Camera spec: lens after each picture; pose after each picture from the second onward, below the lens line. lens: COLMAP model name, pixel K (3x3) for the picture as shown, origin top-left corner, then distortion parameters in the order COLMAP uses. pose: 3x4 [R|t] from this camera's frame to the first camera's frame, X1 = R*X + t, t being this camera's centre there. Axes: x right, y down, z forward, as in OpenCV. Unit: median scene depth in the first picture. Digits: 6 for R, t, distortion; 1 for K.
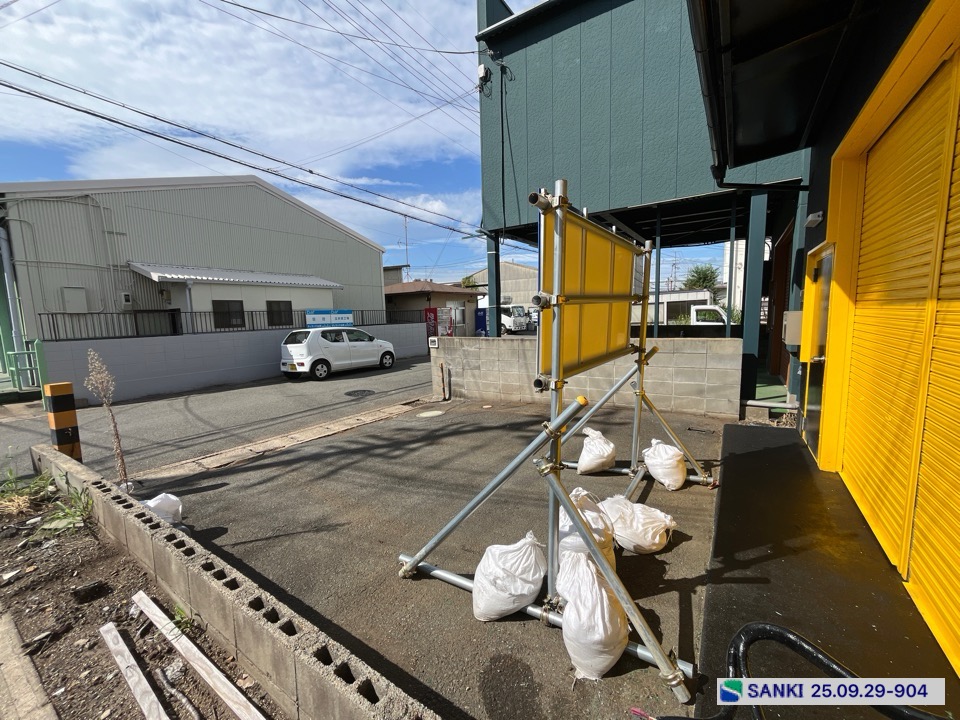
lens RADIAL K [[390.0, 0, 477.0], [0, 390.0, 360.4], [0, 0, 1]] dist [-0.002914, 0.000258]
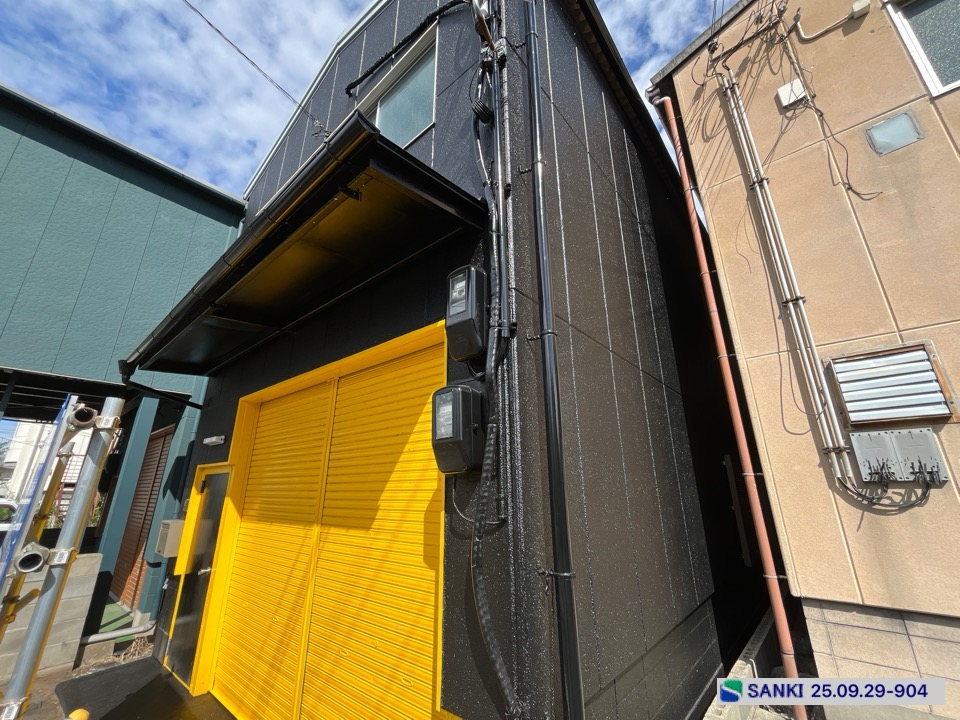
lens RADIAL K [[390.0, 0, 477.0], [0, 390.0, 360.4], [0, 0, 1]] dist [-0.002914, 0.000258]
pose [[0.126291, 0.341910, 0.931208, -0.153971], [0.115472, 0.927275, -0.356127, -0.048997], [-0.985250, 0.152504, 0.077625, 0.054316]]
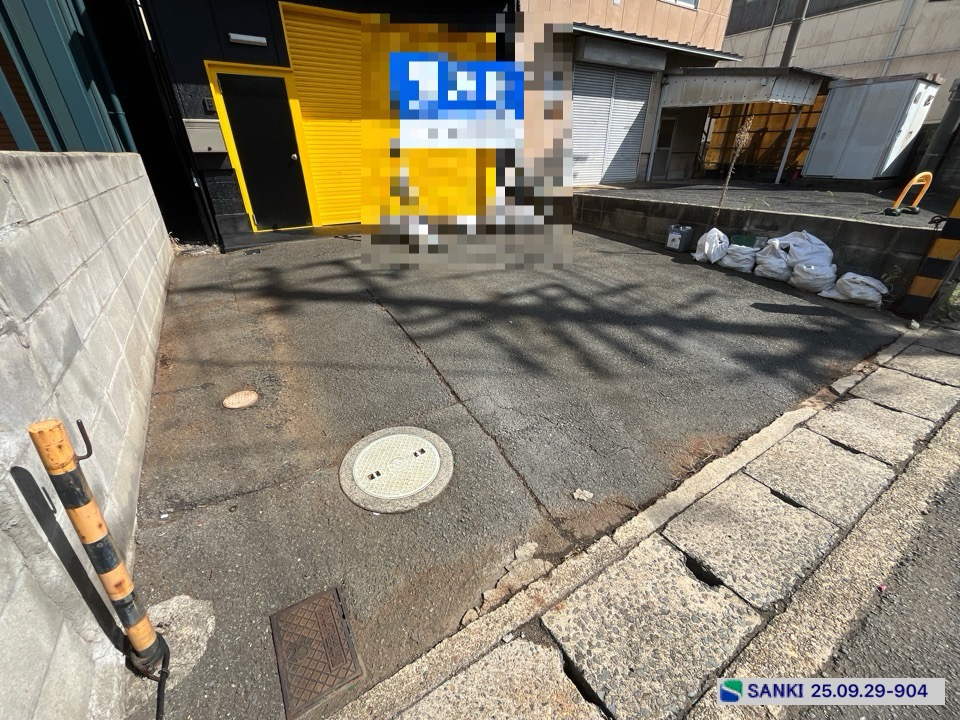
lens RADIAL K [[390.0, 0, 477.0], [0, 390.0, 360.4], [0, 0, 1]] dist [-0.002914, 0.000258]
pose [[-0.908793, -0.160612, 0.385096, -0.341229], [0.085075, 0.832228, 0.547867, -0.077763], [-0.408482, 0.530660, -0.742659, 1.504695]]
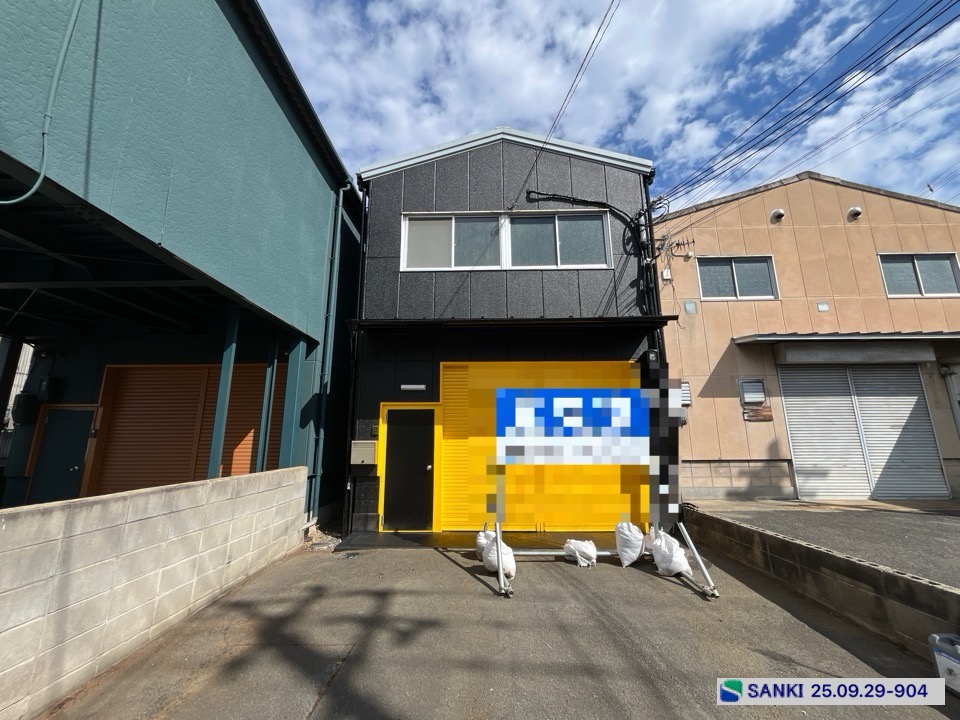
lens RADIAL K [[390.0, 0, 477.0], [0, 390.0, 360.4], [0, 0, 1]] dist [-0.002914, 0.000258]
pose [[-0.531003, 0.206158, 0.821909, -0.509182], [0.119588, 0.978477, -0.168168, -0.101925], [-0.838889, 0.008993, -0.544228, 1.158884]]
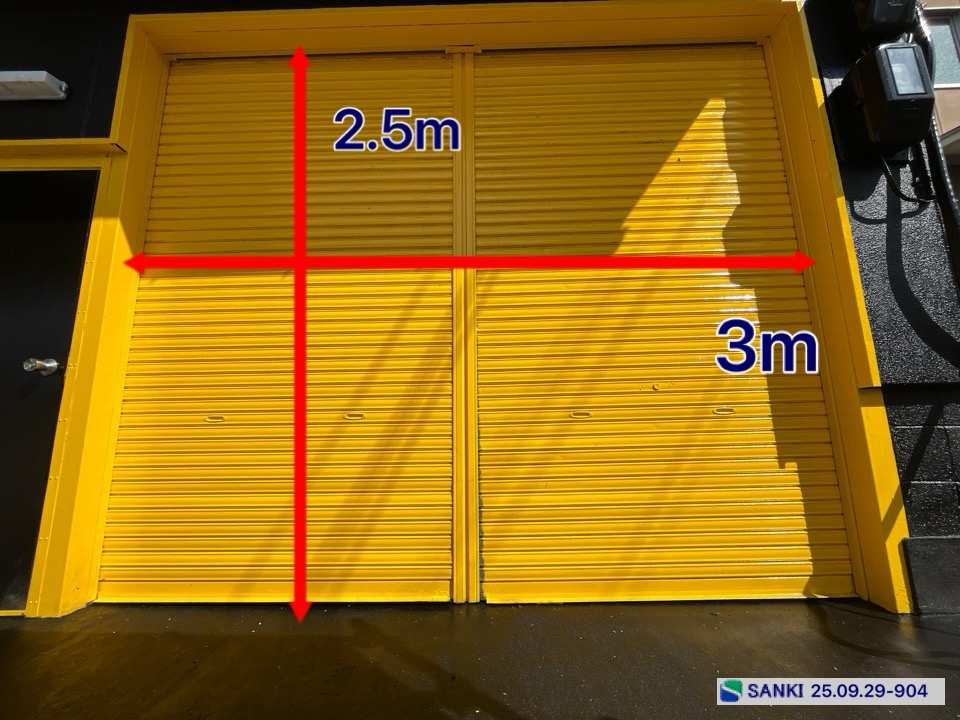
lens RADIAL K [[390.0, 0, 477.0], [0, 390.0, 360.4], [0, 0, 1]] dist [-0.002914, 0.000258]
pose [[-0.539047, 0.185014, 0.821704, 0.148034], [0.131132, 0.982115, -0.135108, 0.077308], [-0.832005, 0.034922, -0.553667, 0.542510]]
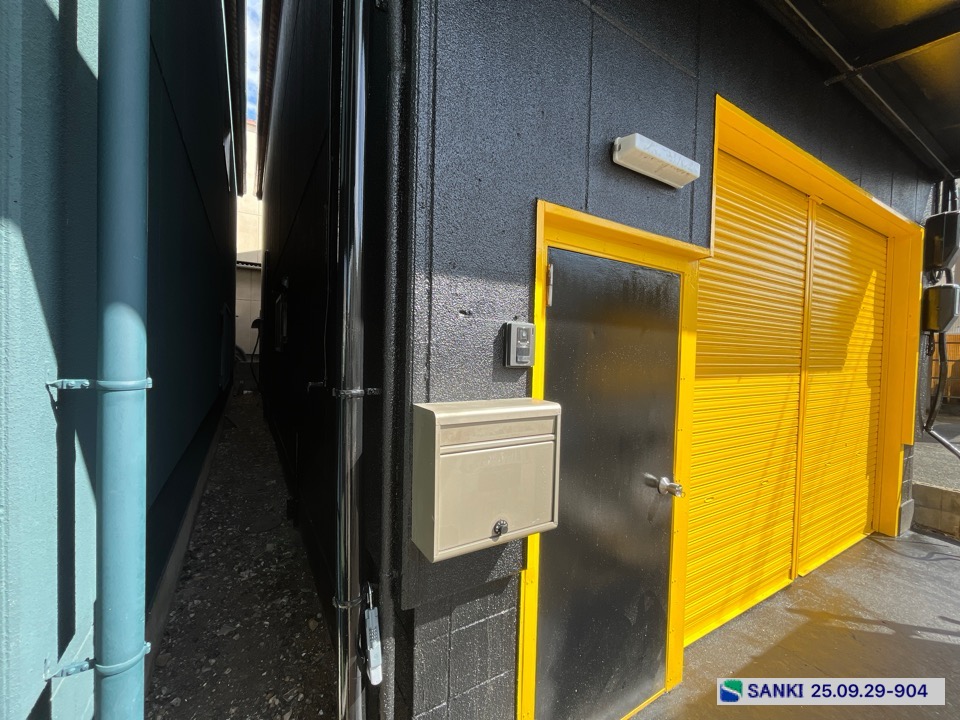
lens RADIAL K [[390.0, 0, 477.0], [0, 390.0, 360.4], [0, 0, 1]] dist [-0.002914, 0.000258]
pose [[-0.899079, -0.003347, 0.437774, 0.578998], [0.053583, 0.991611, 0.117626, -0.147828], [-0.434495, 0.129213, -0.891357, 0.986888]]
